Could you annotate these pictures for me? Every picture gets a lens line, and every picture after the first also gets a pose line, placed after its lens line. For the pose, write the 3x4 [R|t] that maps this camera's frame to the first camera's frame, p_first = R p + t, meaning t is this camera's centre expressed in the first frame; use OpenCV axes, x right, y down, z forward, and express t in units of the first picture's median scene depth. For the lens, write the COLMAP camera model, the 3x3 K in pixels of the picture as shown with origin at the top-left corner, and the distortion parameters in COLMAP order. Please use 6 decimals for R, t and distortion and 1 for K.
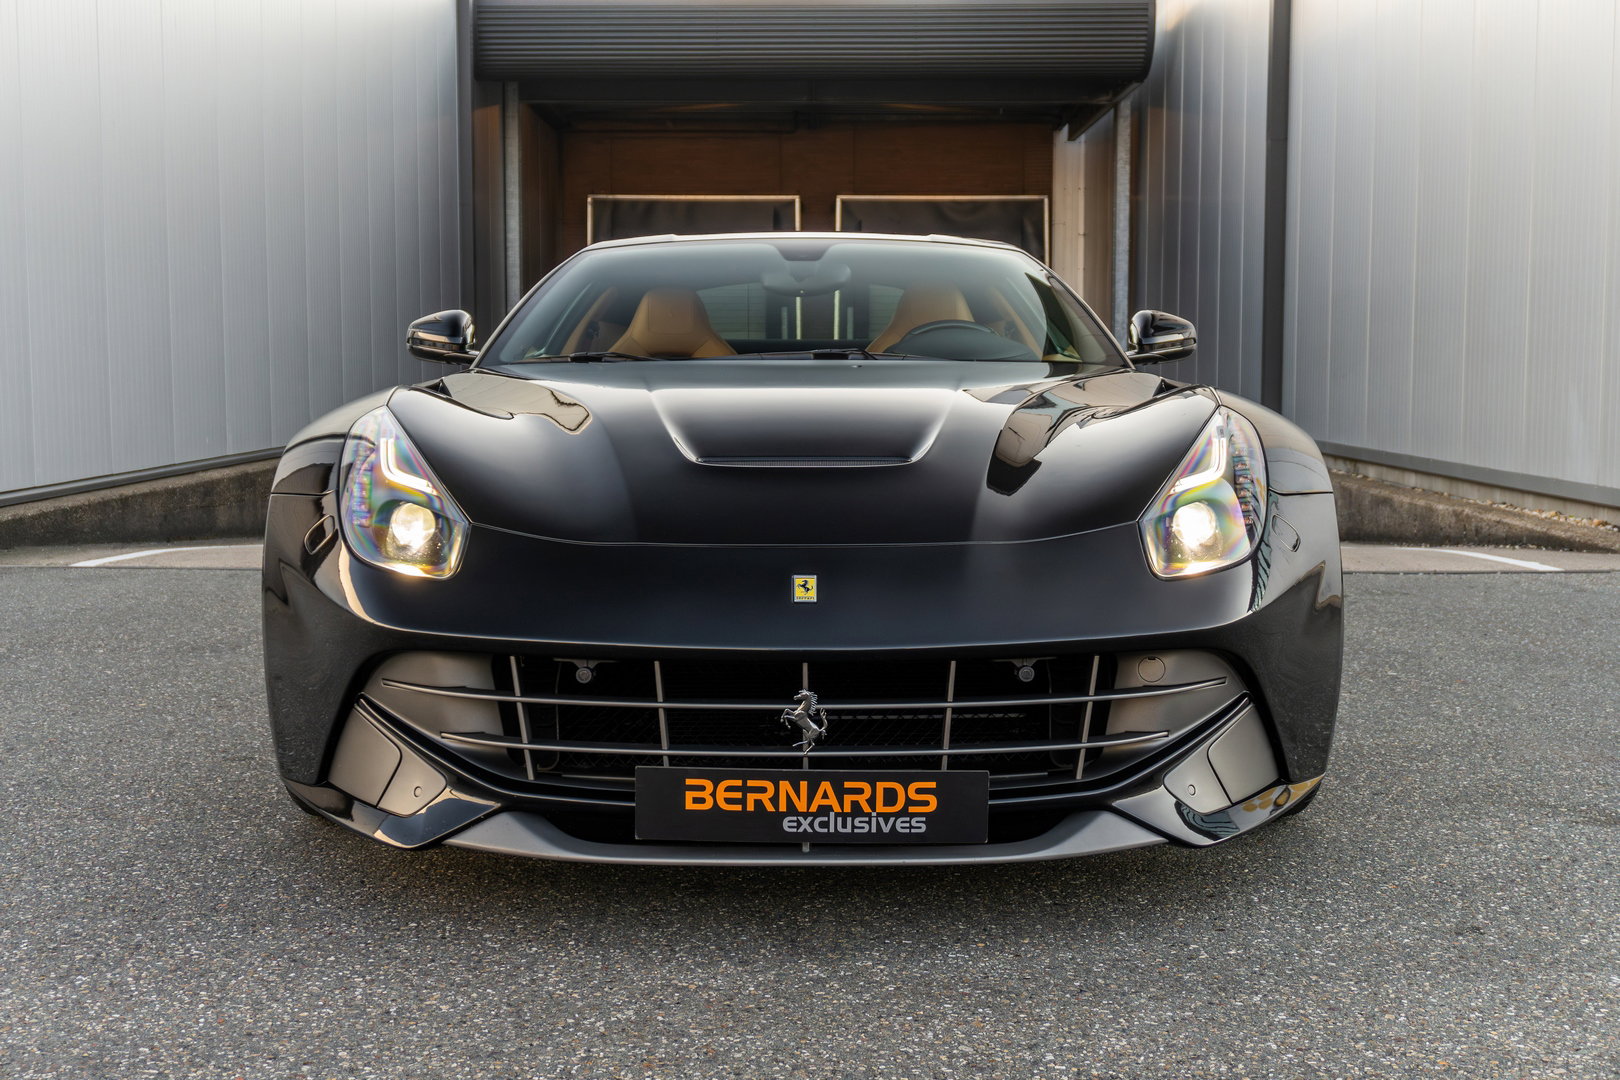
lens RADIAL K [[1954.1, 0, 810.0], [0, 1954.1, 542.5], [0, 0, 1]] dist [0.063748, 0.000000]
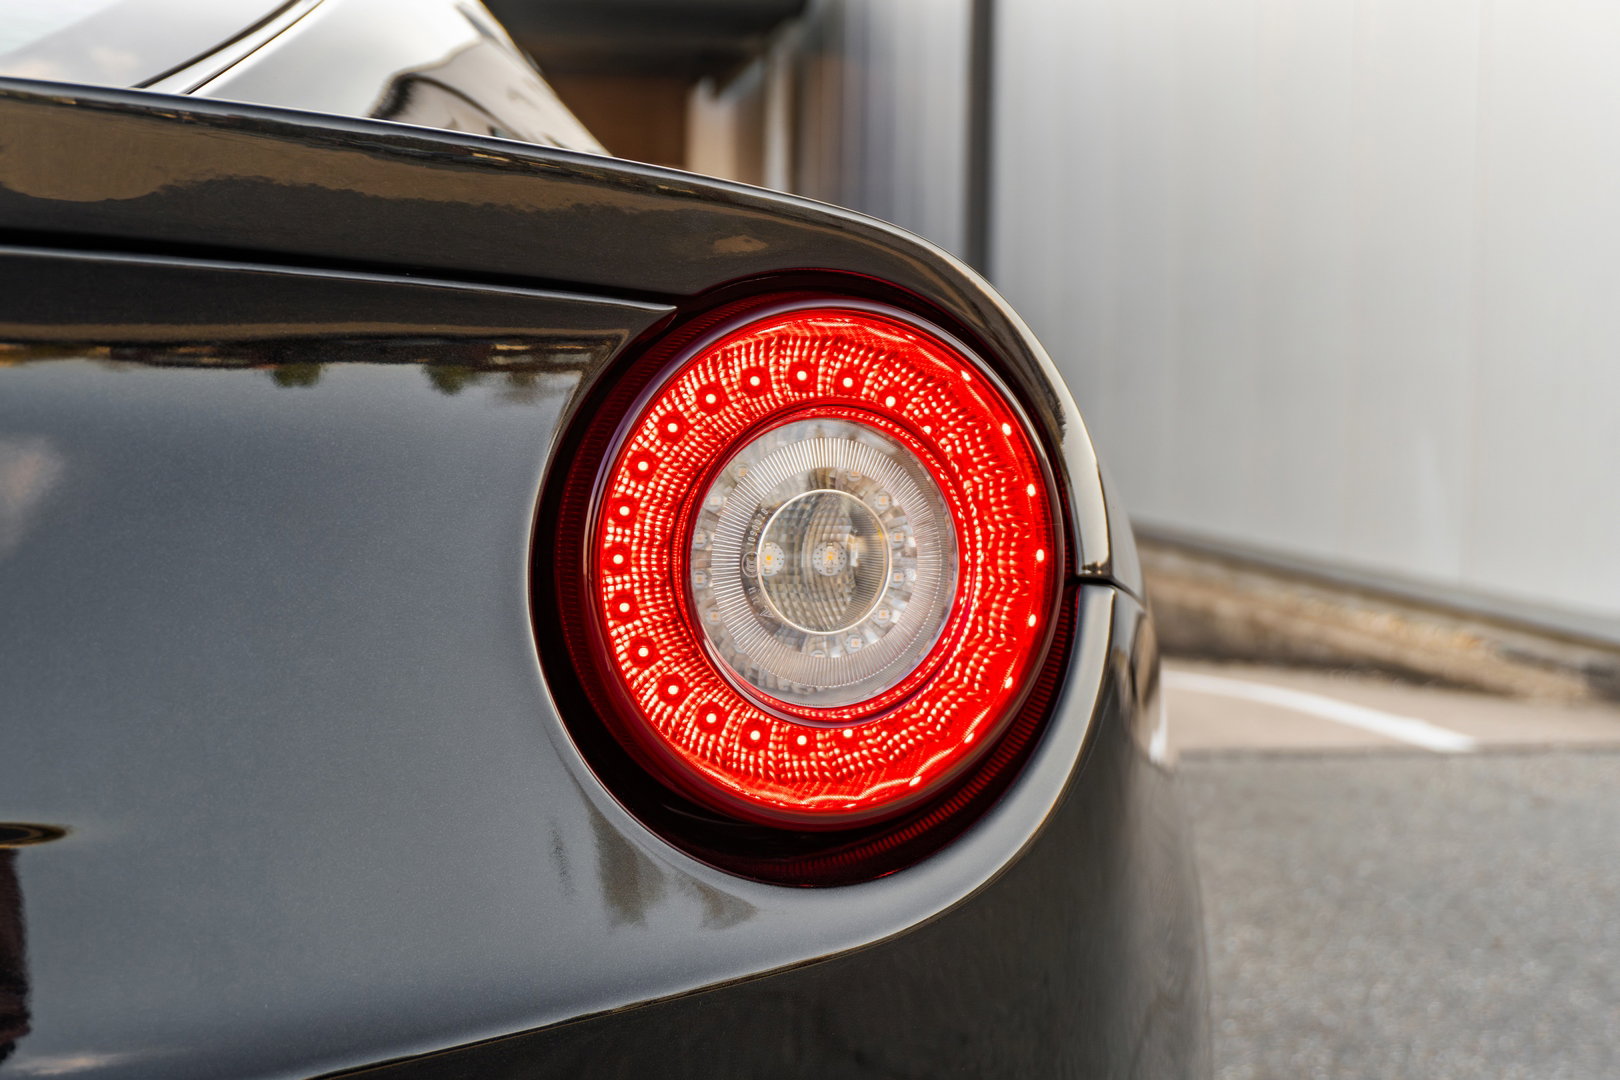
lens RADIAL K [[2254.8, 0, 812.4], [0, 2254.8, 541.5], [0, 0, 1]] dist [-0.039272, 0.000000]
pose [[0.986198, -0.000253, 0.165571, 0.046484], [0.004341, 0.999695, -0.024327, -0.021137], [-0.165515, 0.024710, 0.985898, 0.235818]]
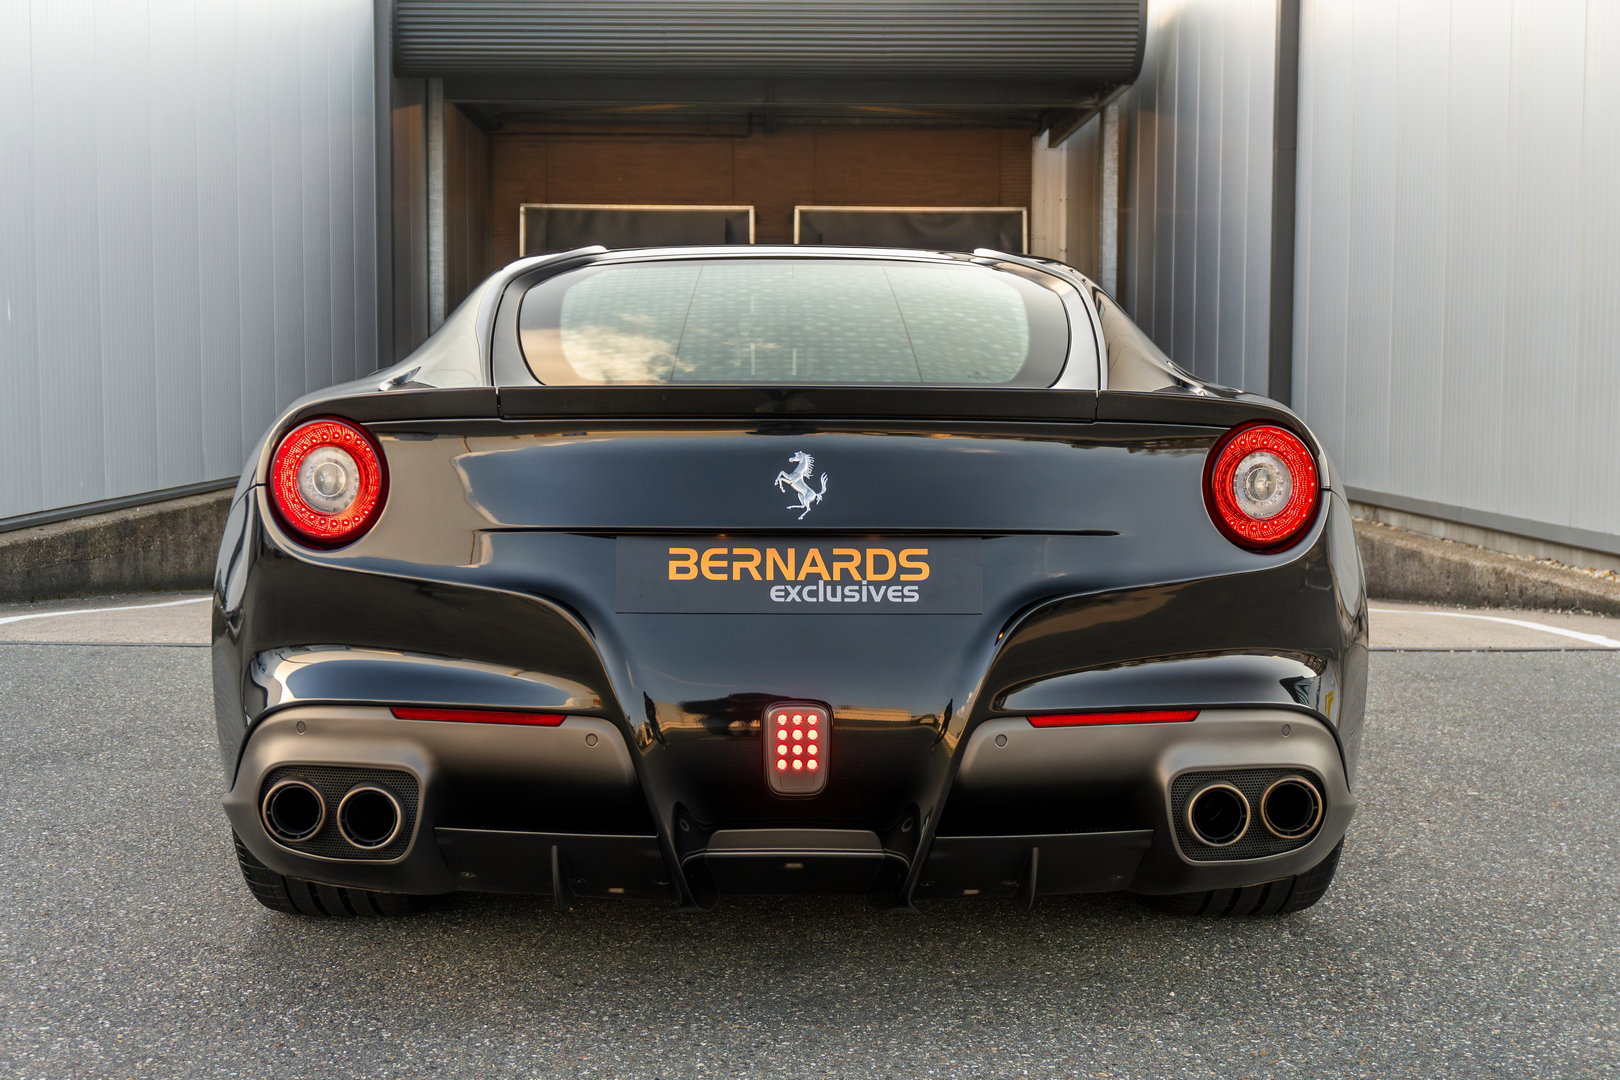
lens RADIAL K [[2105.5, 0, 802.1], [0, 2105.5, 536.2], [0, 0, 1]] dist [0.073408, 0.000000]
pose [[0.999808, 0.002830, 0.019402, -0.002983], [-0.002476, 0.999830, -0.018292, -0.011129], [-0.019451, 0.018241, 0.999644, 0.044329]]
